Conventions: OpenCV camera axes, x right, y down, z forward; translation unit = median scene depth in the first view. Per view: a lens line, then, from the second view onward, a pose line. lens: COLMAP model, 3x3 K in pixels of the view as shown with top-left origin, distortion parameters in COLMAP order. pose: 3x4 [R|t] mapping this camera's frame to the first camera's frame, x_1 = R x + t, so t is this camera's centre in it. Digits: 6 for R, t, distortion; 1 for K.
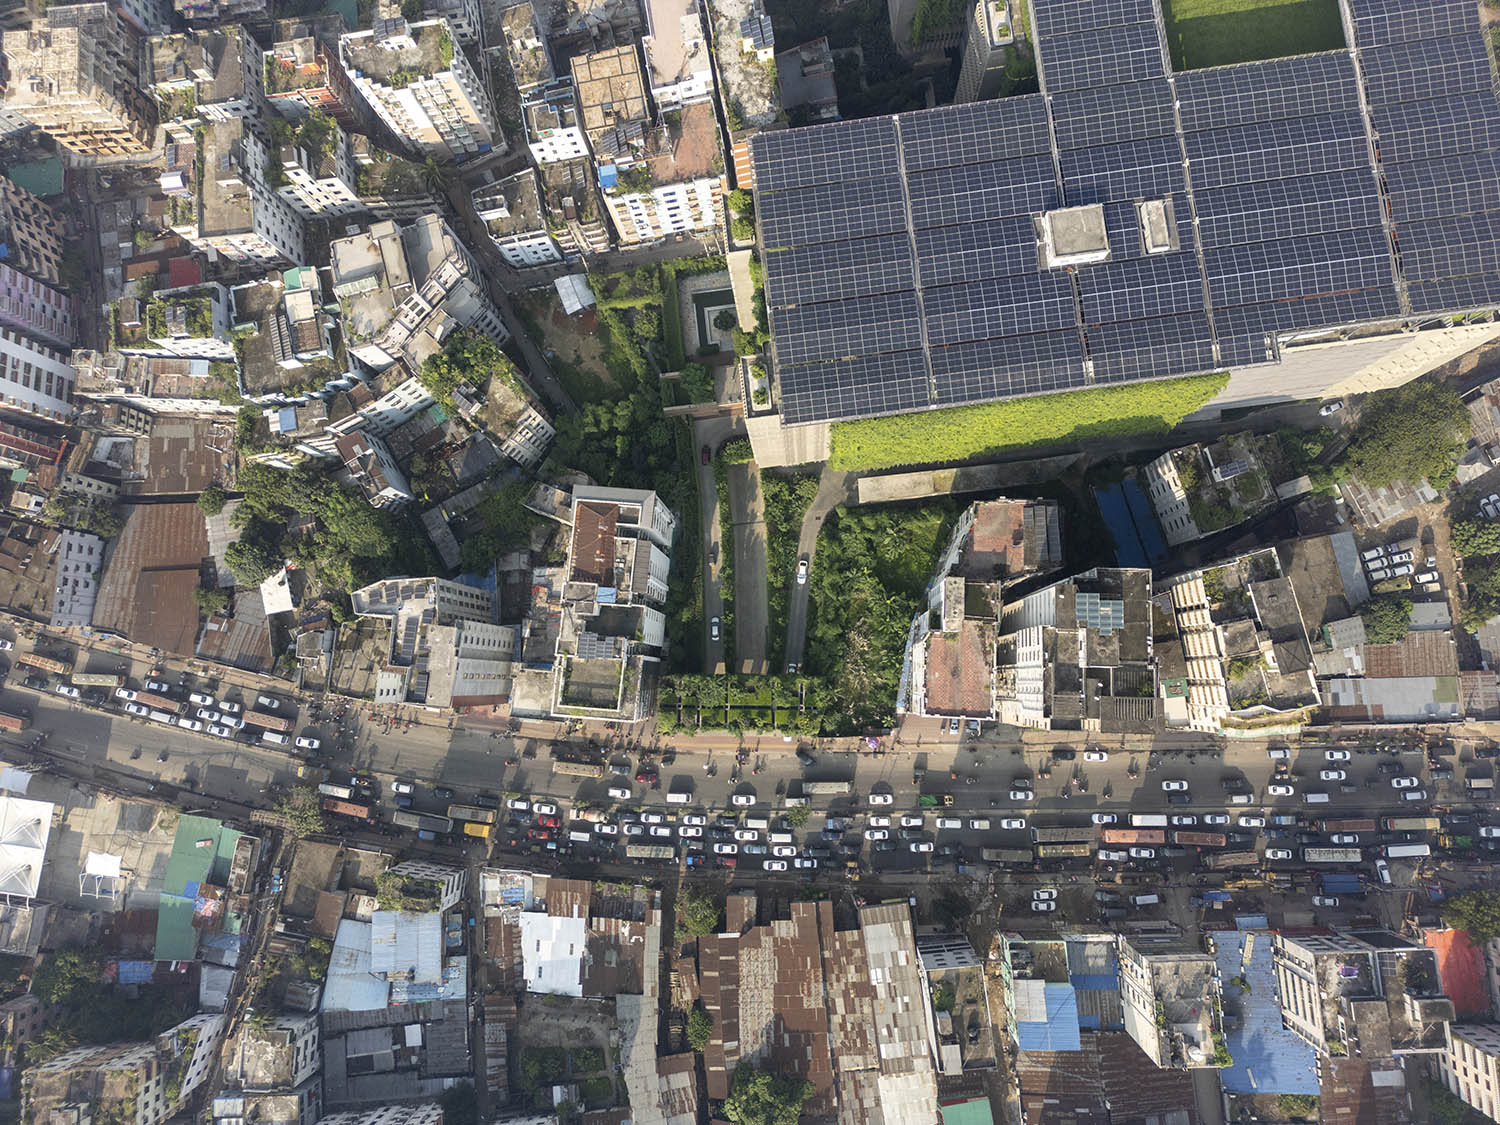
lens RADIAL K [[1064.0, 0, 750.0], [0, 1064.0, 562.5], [0, 0, 1]] dist [0.075345, -0.066149]
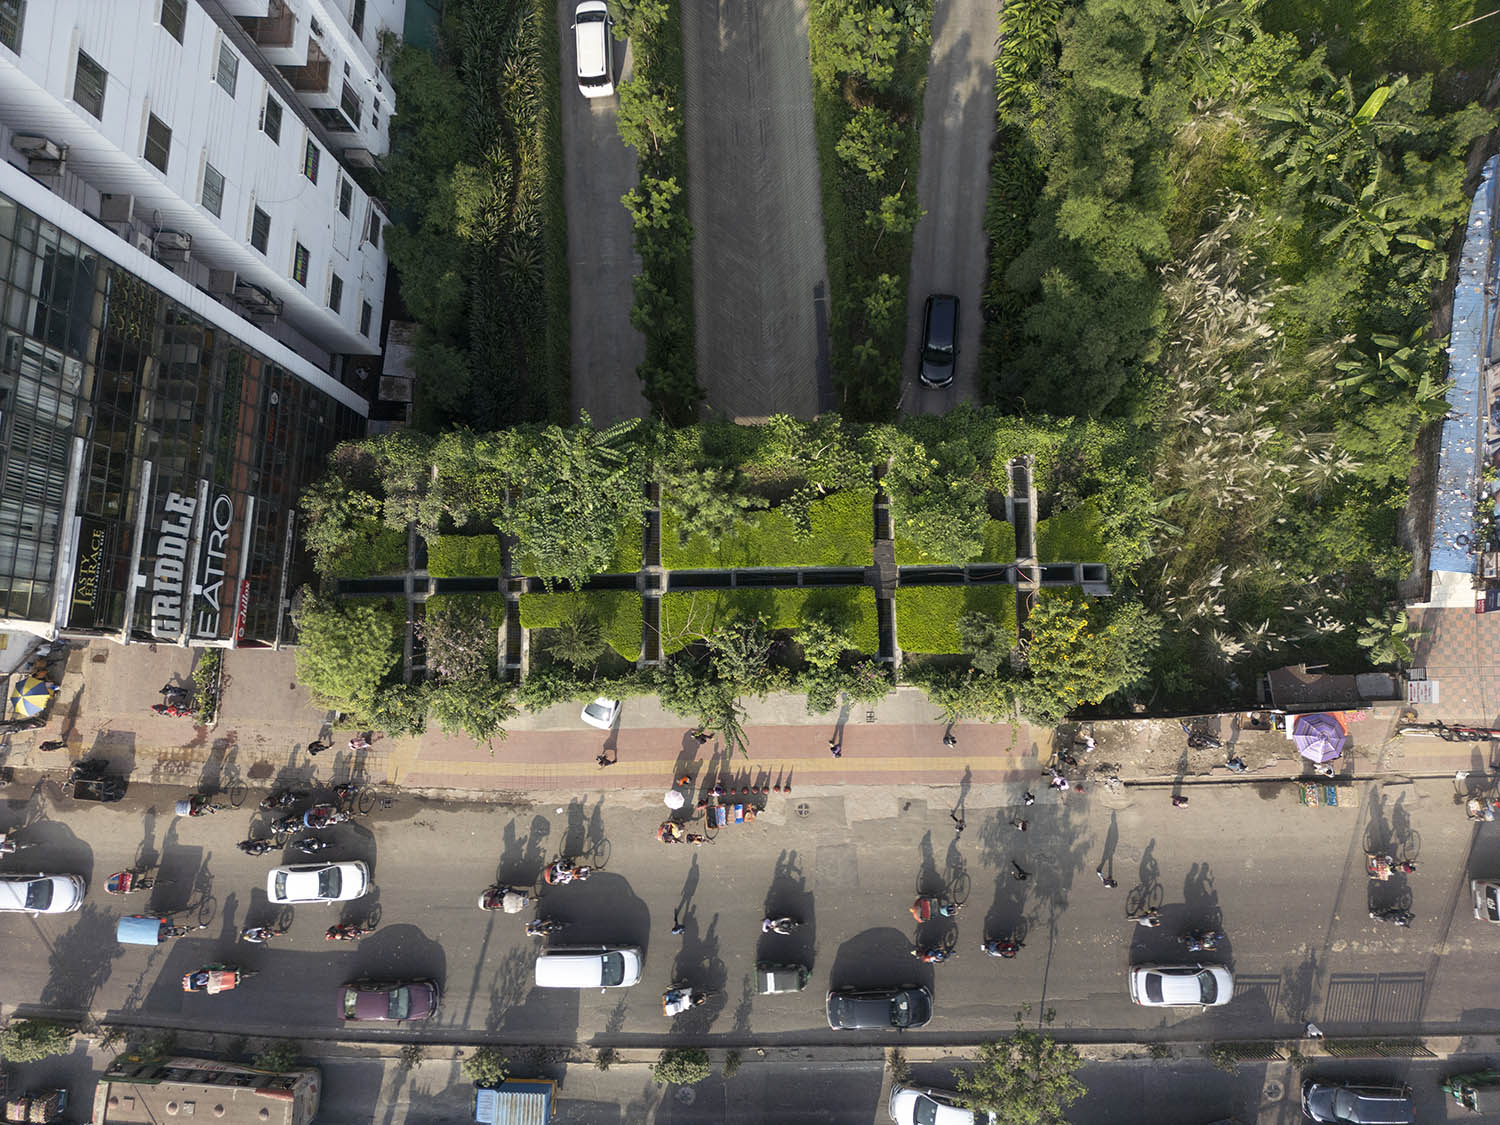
lens RADIAL K [[1064.0, 0, 750.0], [0, 1064.0, 562.5], [0, 0, 1]] dist [0.075345, -0.066149]
pose [[0.999445, -0.026298, 0.020449, -0.007510], [0.026297, 0.999654, 0.000320, 0.132864], [-0.020450, 0.000218, 0.999791, 0.799668]]
